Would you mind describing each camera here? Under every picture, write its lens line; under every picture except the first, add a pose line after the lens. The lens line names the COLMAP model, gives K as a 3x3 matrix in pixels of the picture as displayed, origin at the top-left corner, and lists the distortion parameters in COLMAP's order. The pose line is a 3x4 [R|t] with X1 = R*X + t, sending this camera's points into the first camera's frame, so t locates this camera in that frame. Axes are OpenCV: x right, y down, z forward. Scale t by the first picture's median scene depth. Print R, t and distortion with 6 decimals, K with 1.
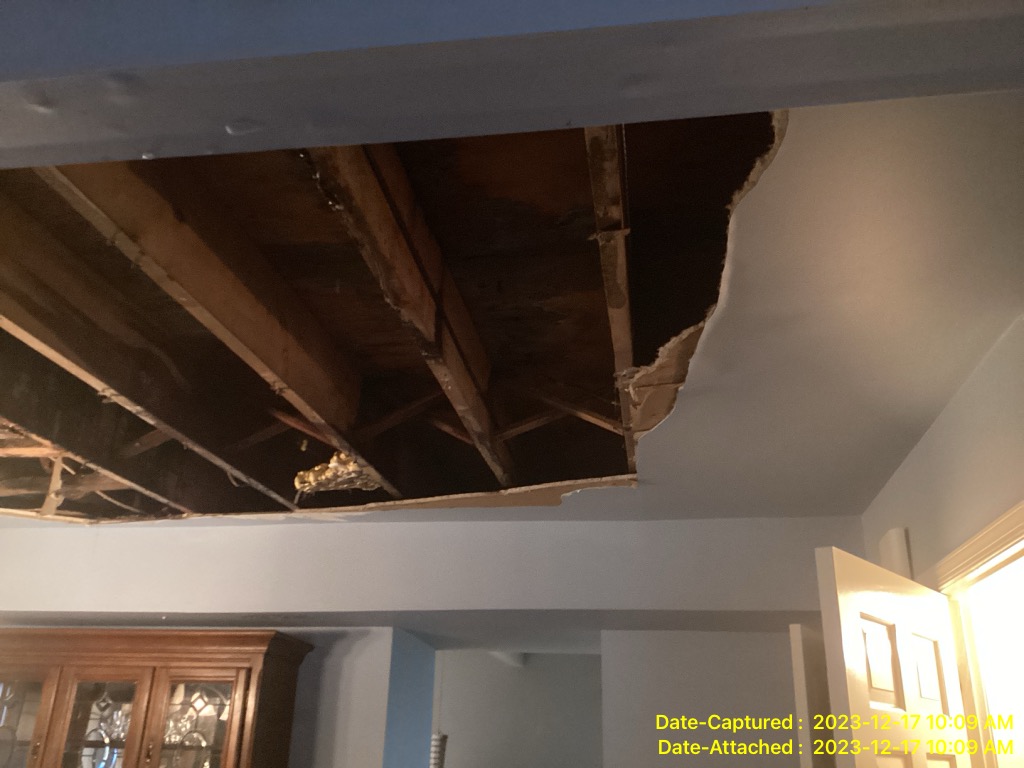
lens RADIAL K [[922.5, 0, 516.4], [0, 922.5, 383.0], [0, 0, 1]] dist [0.123909, -0.239649]
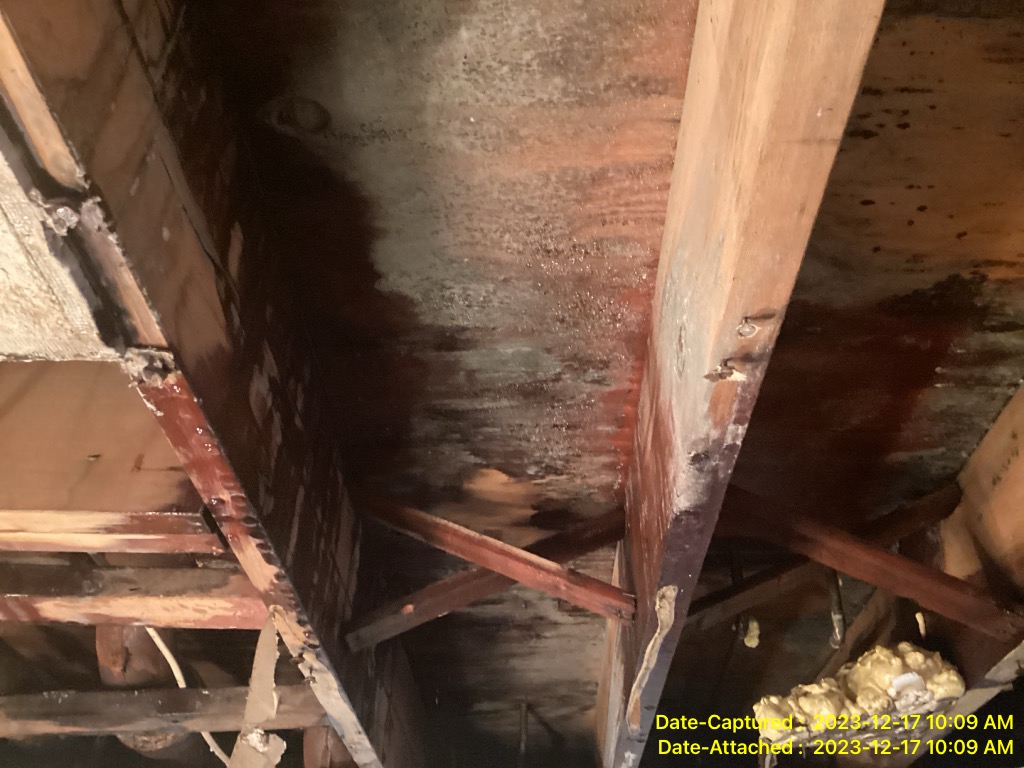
lens RADIAL K [[922.5, 0, 516.4], [0, 922.5, 383.0], [0, 0, 1]] dist [0.123909, -0.239649]
pose [[0.989866, 0.073017, 0.121798, -0.411409], [-0.038670, 0.963868, -0.263557, 0.074895], [-0.136642, 0.256176, 0.956924, 0.574802]]
